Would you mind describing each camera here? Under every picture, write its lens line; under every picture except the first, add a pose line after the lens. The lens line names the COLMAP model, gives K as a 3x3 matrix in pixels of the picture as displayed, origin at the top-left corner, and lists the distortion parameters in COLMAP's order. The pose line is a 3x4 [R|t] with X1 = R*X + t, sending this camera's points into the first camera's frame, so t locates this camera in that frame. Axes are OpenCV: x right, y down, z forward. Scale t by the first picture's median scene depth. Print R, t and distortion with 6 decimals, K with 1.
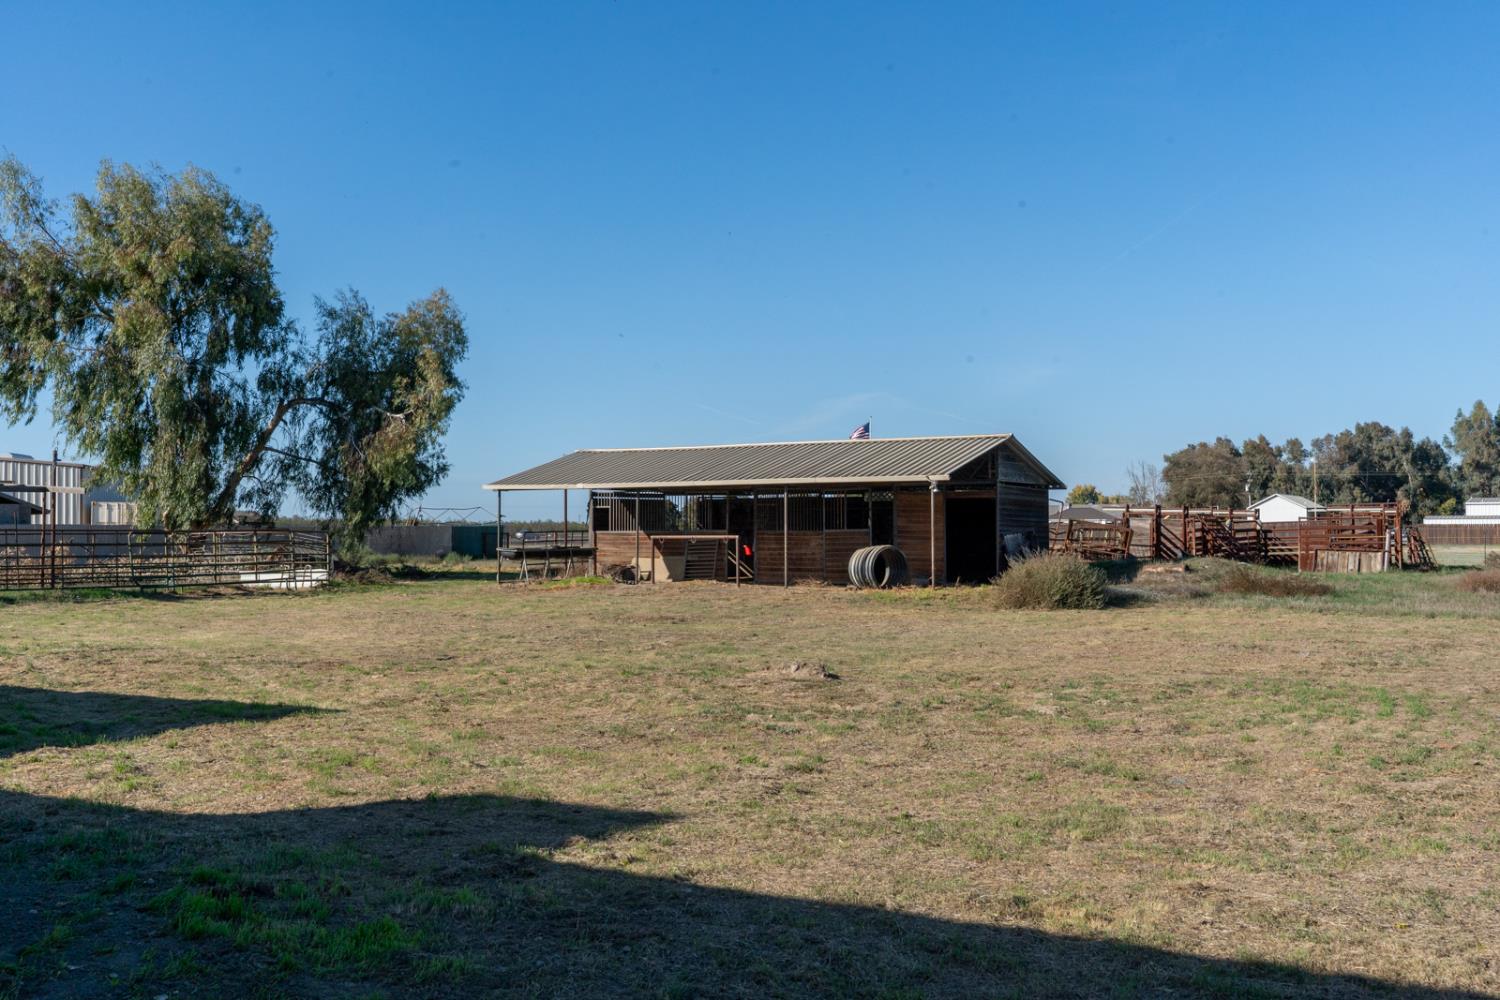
lens RADIAL K [[1435.5, 0, 752.5], [0, 1435.5, 502.6], [0, 0, 1]] dist [0.007058, 0.000000]
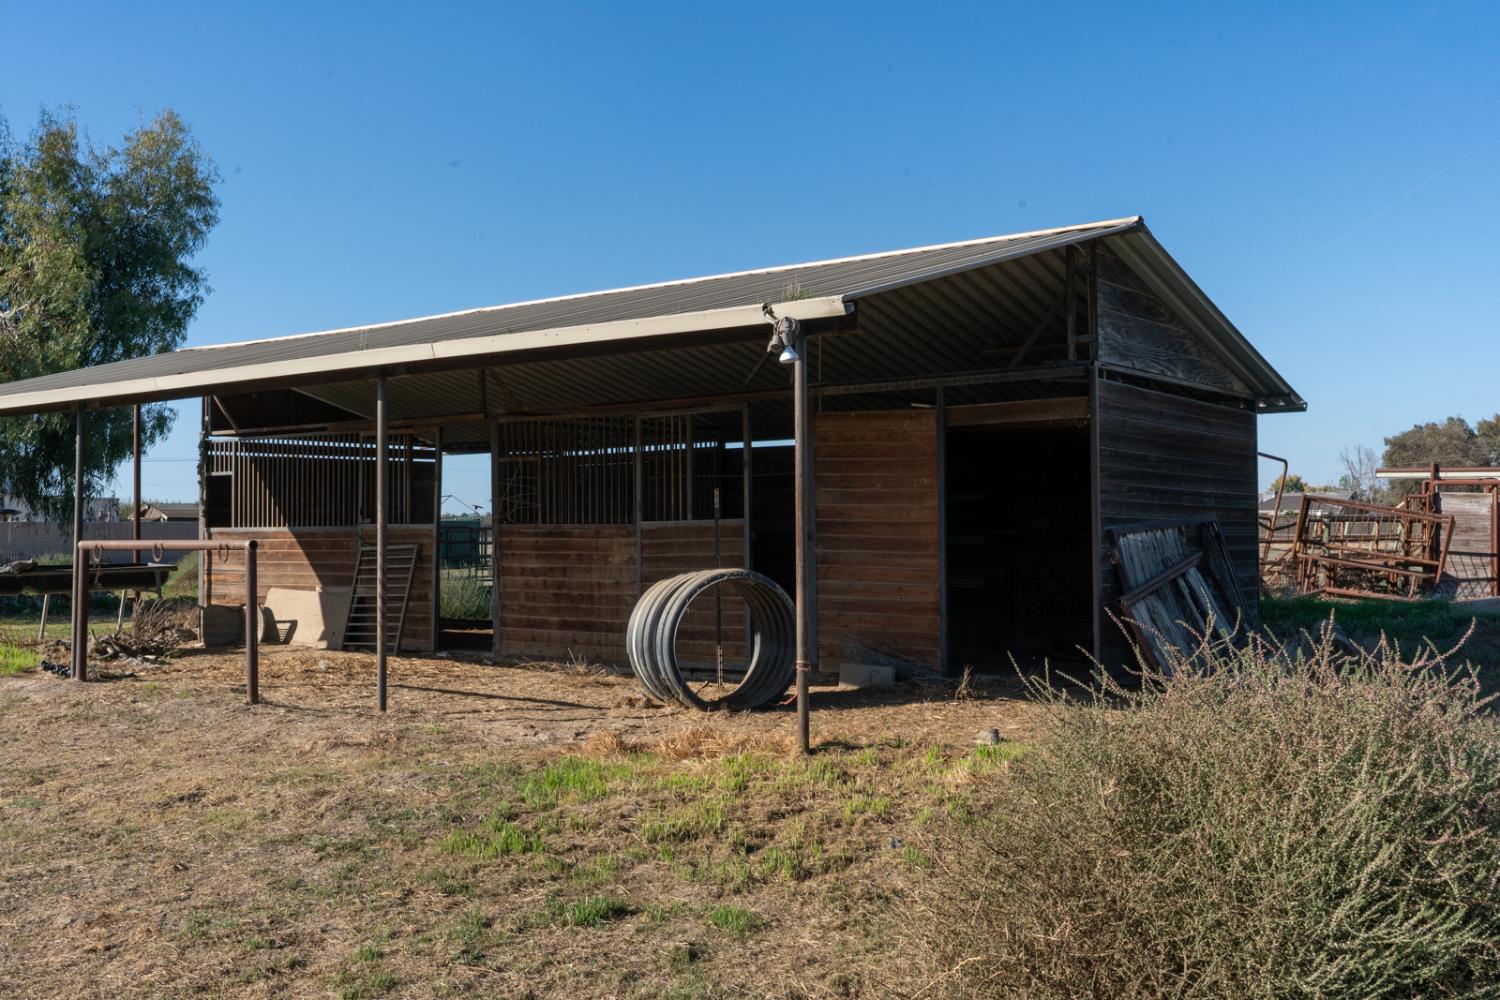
lens RADIAL K [[1435.5, 0, 747.1], [0, 1435.5, 491.6], [0, 0, 1]] dist [0.007058, 0.000000]
pose [[0.991121, -0.008364, -0.132702, 0.124998], [0.007805, 0.999958, -0.004735, 0.012743], [0.132737, 0.003657, 0.991145, 0.615706]]
